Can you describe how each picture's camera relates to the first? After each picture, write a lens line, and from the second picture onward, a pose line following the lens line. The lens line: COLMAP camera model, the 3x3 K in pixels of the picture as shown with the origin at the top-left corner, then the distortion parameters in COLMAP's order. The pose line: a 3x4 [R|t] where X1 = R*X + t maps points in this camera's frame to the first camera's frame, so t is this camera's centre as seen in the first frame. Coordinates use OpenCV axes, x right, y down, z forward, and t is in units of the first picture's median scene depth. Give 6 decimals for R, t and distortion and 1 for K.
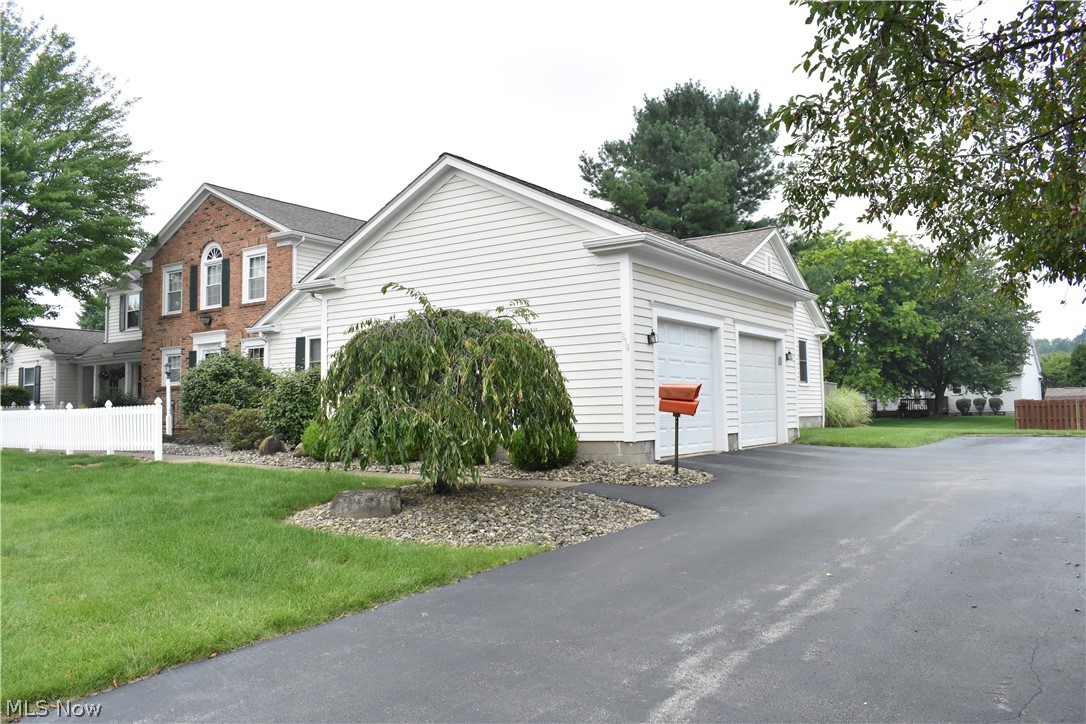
lens RADIAL K [[853.9, 0, 543.7], [0, 853.9, 363.1], [0, 0, 1]] dist [-0.092733, 0.010150]
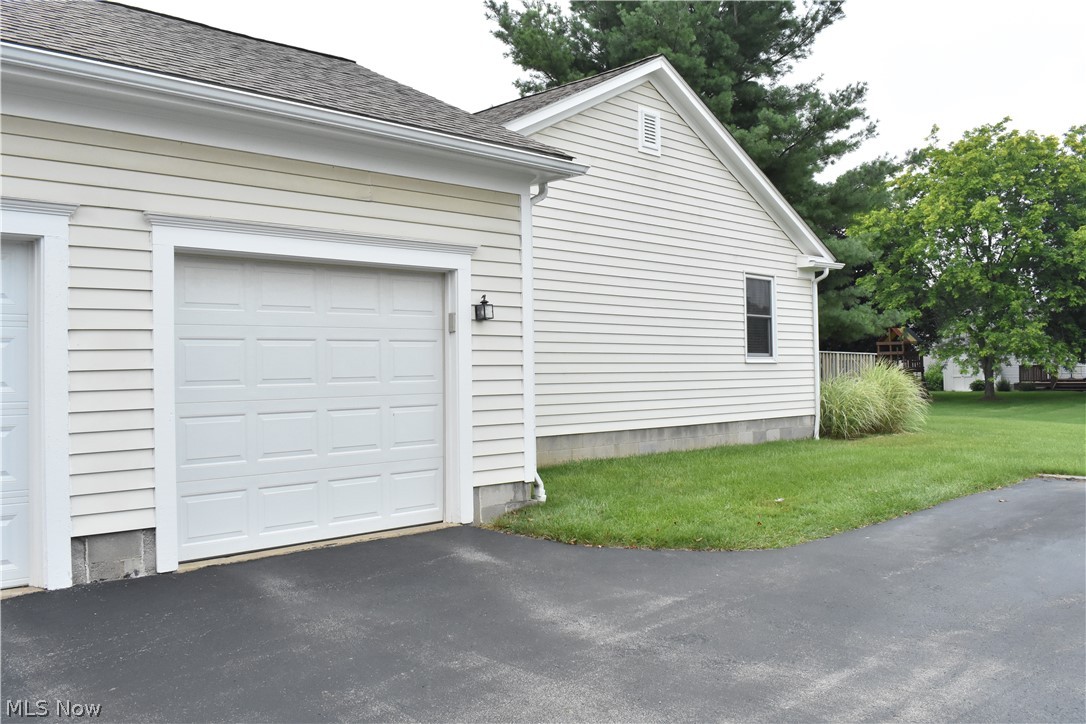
lens RADIAL K [[965.6, 0, 542.5], [0, 965.6, 360.7], [0, 0, 1]] dist [-0.062564, -0.003061]
pose [[0.987275, 0.003134, -0.158989, 0.251653], [0.004687, 0.998798, 0.048796, -0.004555], [0.158951, -0.048920, 0.986074, 0.347390]]
